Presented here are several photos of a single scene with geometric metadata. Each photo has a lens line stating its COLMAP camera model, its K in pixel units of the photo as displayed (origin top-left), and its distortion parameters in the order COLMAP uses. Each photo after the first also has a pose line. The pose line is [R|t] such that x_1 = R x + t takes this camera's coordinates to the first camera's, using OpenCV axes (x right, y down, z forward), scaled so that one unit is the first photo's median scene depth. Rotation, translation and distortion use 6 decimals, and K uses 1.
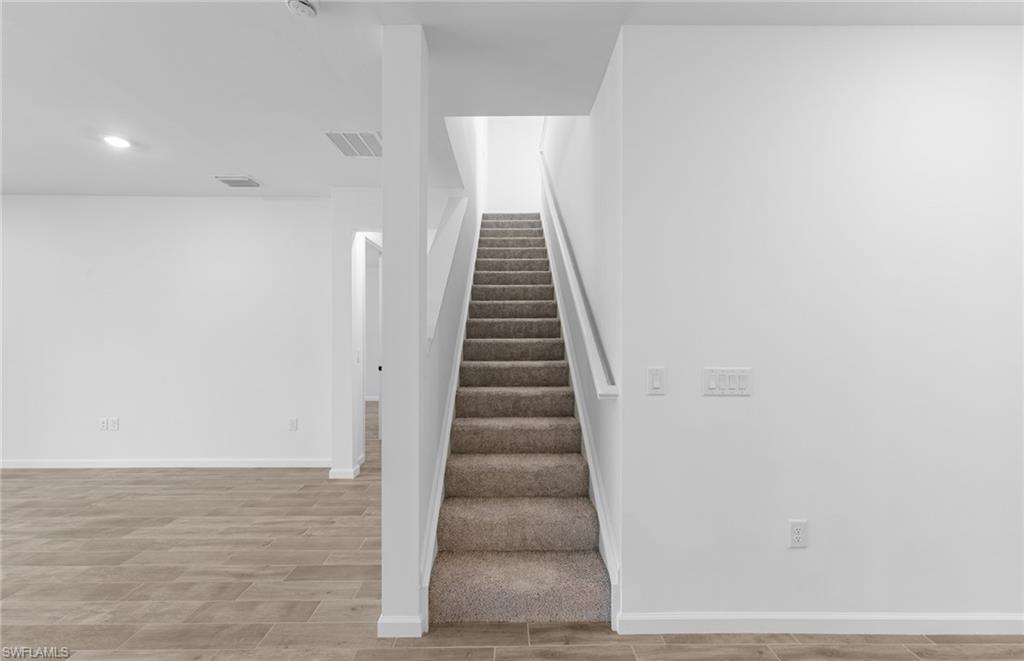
lens RADIAL K [[403.4, 0, 495.8], [0, 403.4, 327.4], [0, 0, 1]] dist [0.000419, 0.000118]
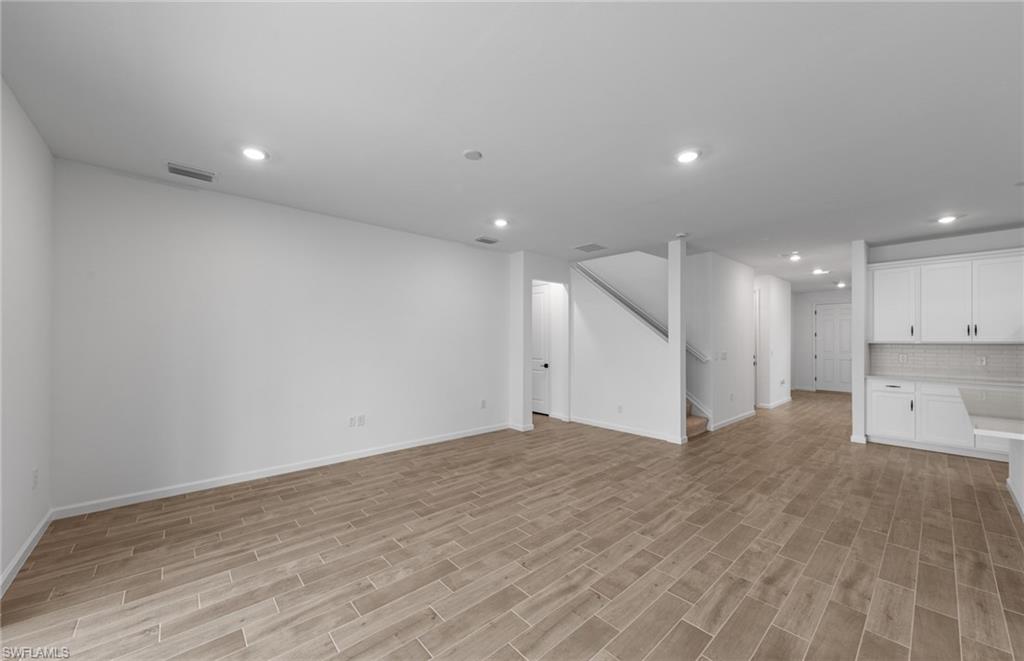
lens RADIAL K [[392.3, 0, 508.0], [0, 392.3, 338.3], [0, 0, 1]] dist [0.001546, 0.000288]
pose [[0.759060, -0.002254, 0.651017, -1.953185], [-0.018737, 0.999504, 0.025307, -0.074299], [-0.650751, -0.031407, 0.758641, -0.259003]]
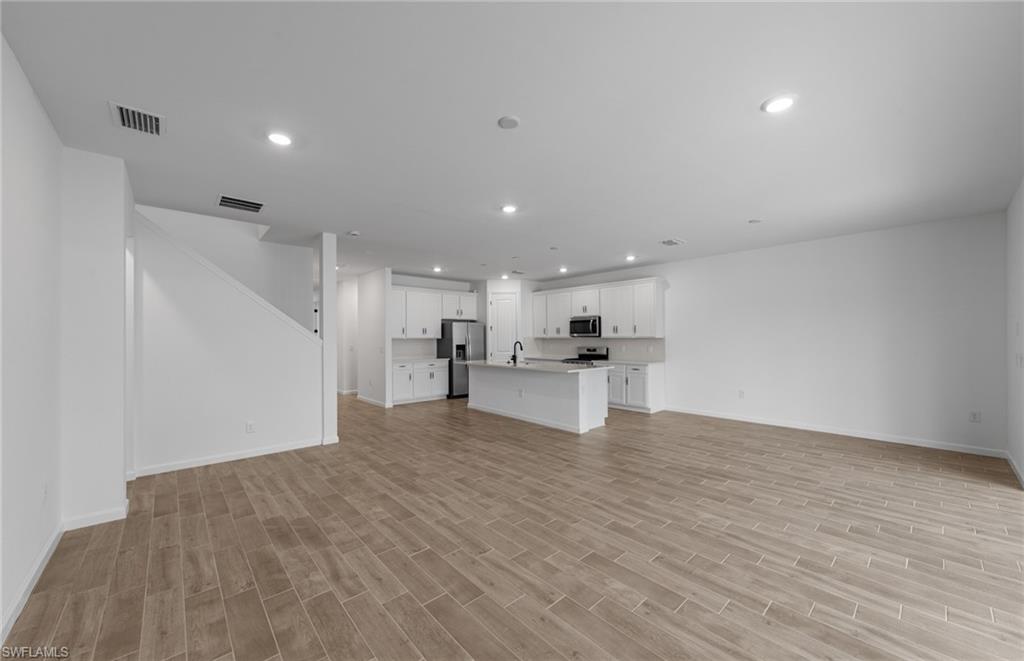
lens RADIAL K [[392.3, 0, 509.3], [0, 392.3, 333.2], [0, 0, 1]] dist [0.001546, 0.000288]
pose [[-0.680101, 0.002575, 0.733114, -2.014453], [-0.026083, 0.999276, -0.027707, -0.022618], [-0.732655, -0.037965, -0.679541, 1.249138]]
